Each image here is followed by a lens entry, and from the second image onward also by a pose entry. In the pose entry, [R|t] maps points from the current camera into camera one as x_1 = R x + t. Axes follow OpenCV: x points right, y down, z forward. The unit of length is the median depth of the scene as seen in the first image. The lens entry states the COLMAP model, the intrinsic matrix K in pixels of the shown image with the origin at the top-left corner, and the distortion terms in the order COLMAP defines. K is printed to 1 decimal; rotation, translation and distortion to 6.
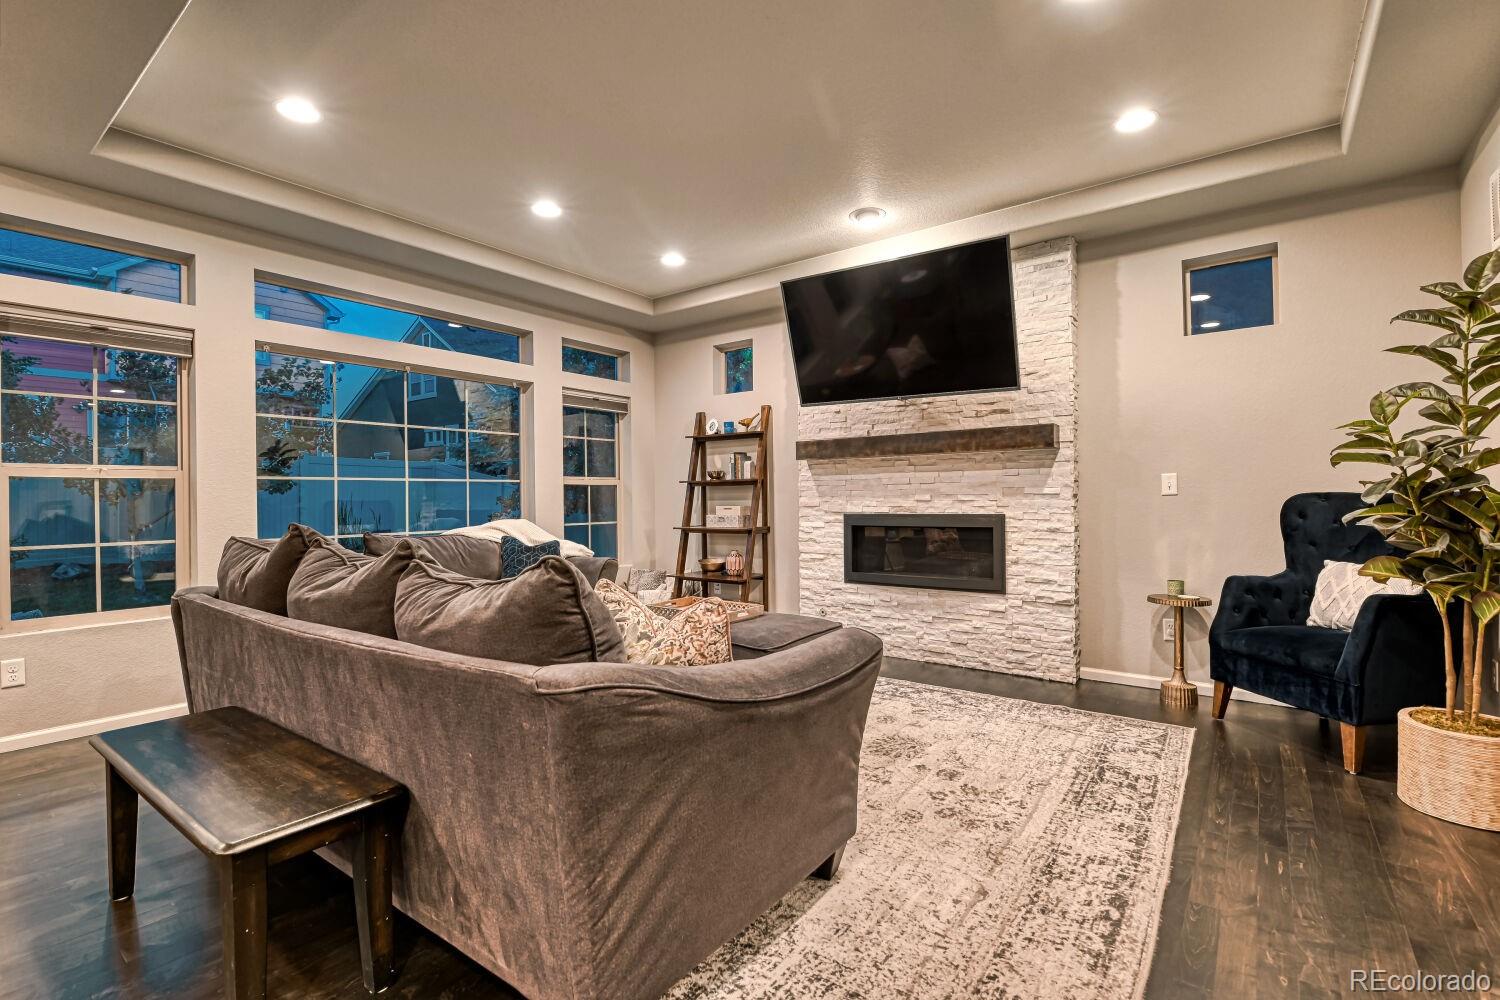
lens RADIAL K [[668.5, 0, 764.8], [0, 668.5, 499.3], [0, 0, 1]] dist [-0.009590, -0.004094]
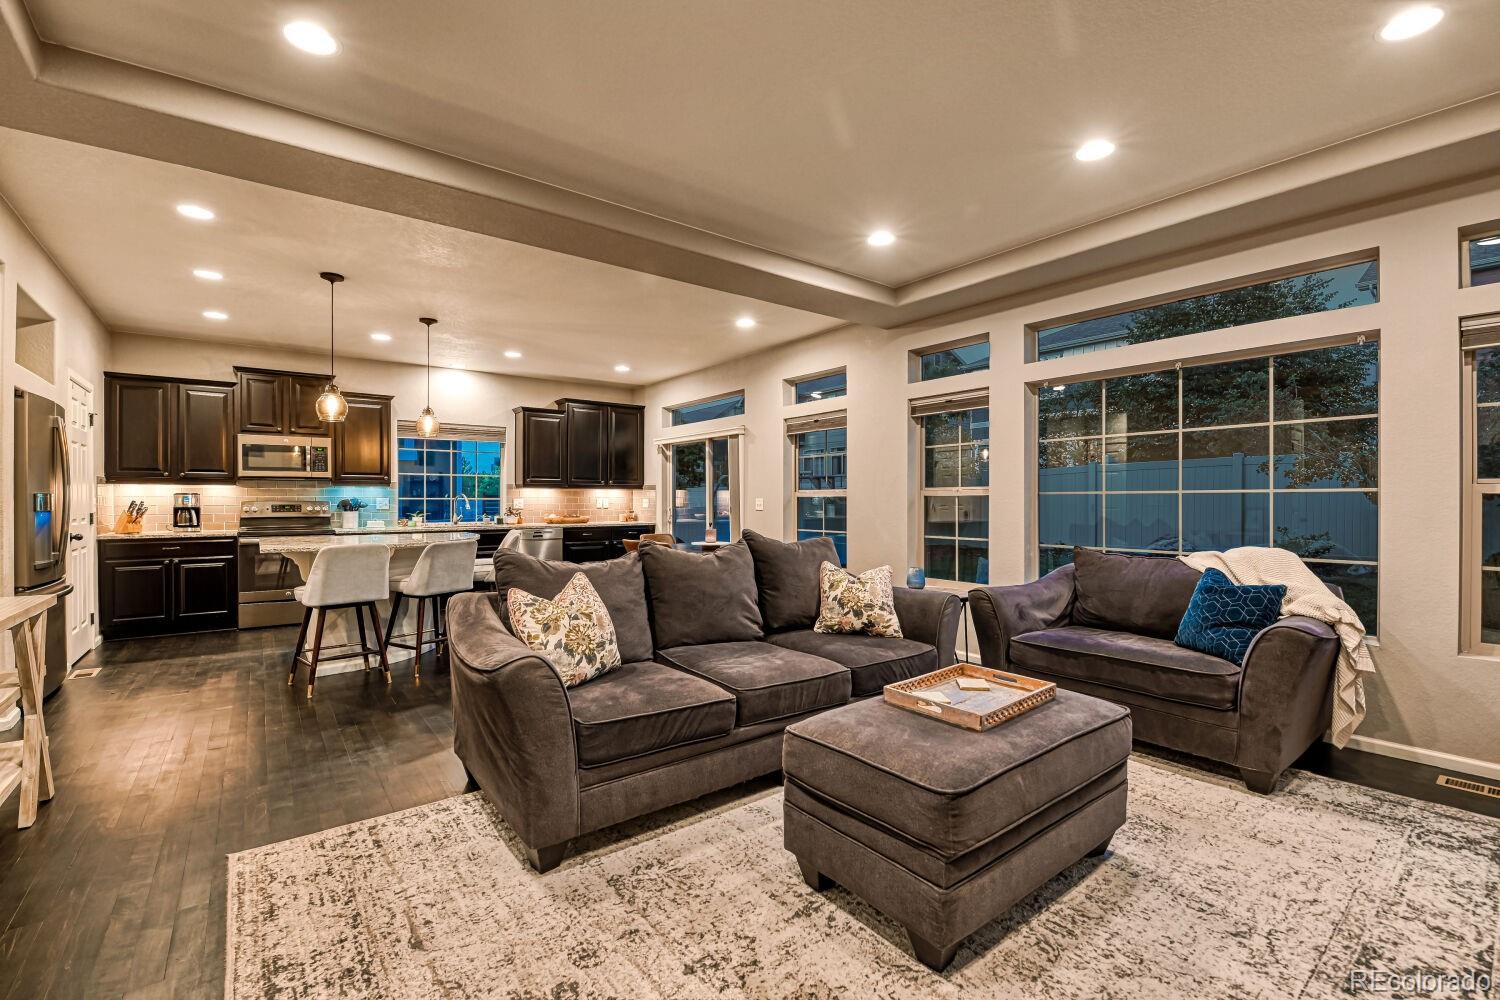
lens RADIAL K [[652.8, 0, 757.2], [0, 652.8, 502.6], [0, 0, 1]] dist [-0.003808, -0.004846]
pose [[-0.279023, 0.017294, -0.960129, 0.522790], [0.004173, 0.999850, 0.016797, -0.037039], [0.960275, 0.000680, -0.279053, 0.833827]]
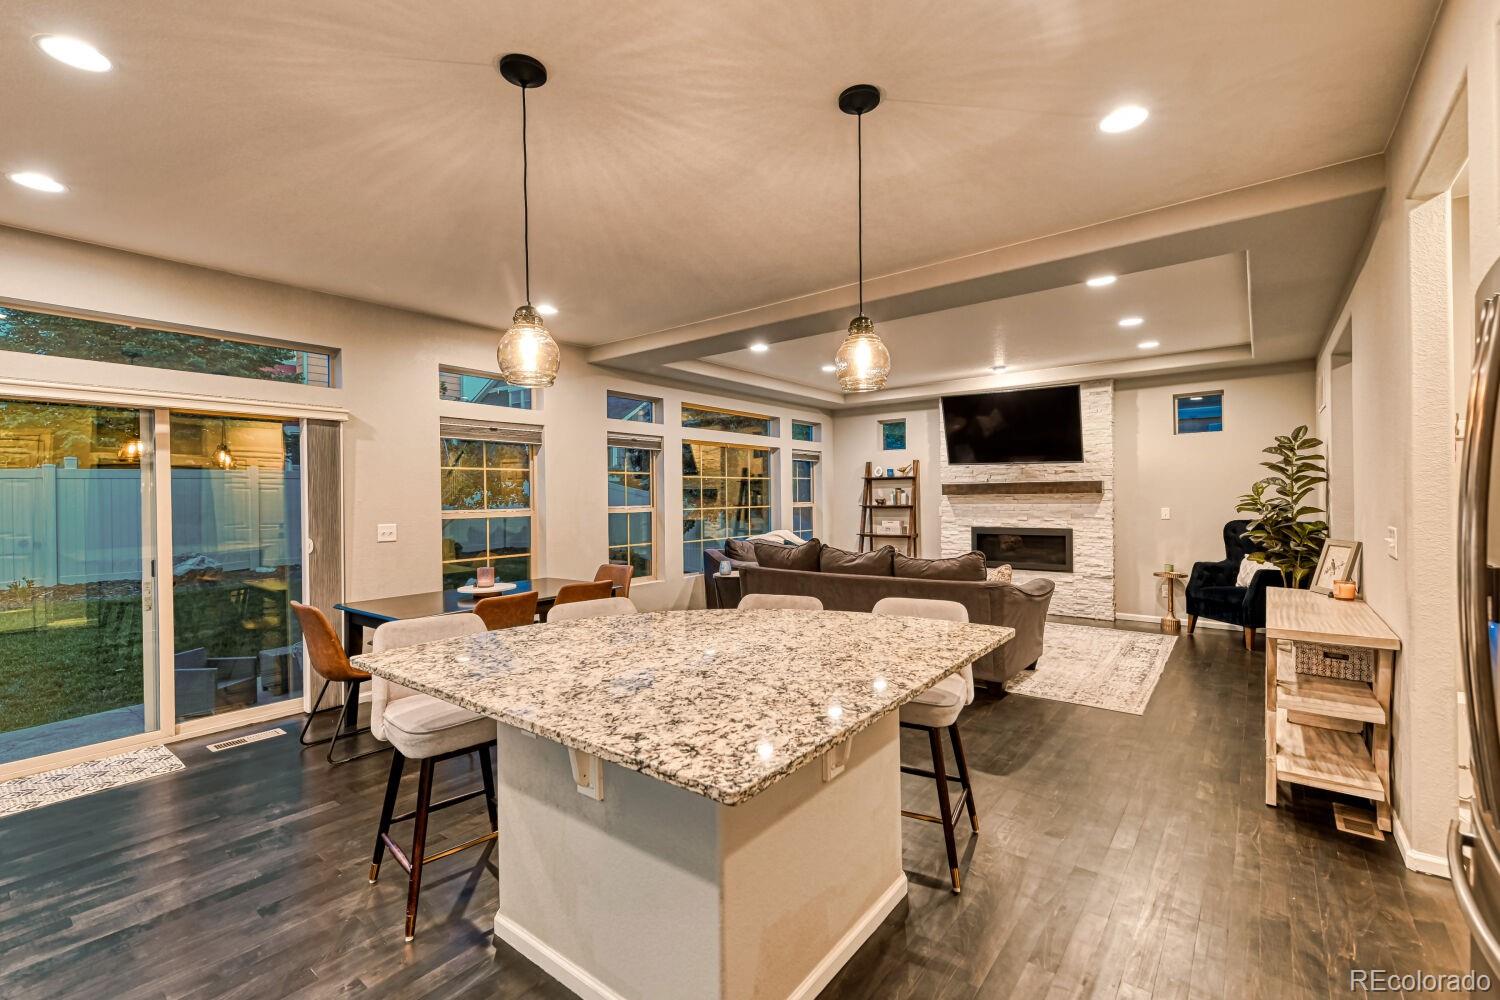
lens RADIAL K [[652.8, 0, 739.0], [0, 652.8, 499.3], [0, 0, 1]] dist [-0.003808, -0.004846]
pose [[0.999075, -0.000443, -0.042995, -0.488561], [0.000624, 0.999991, 0.004192, -0.067909], [0.042992, -0.004215, 0.999067, -0.839535]]
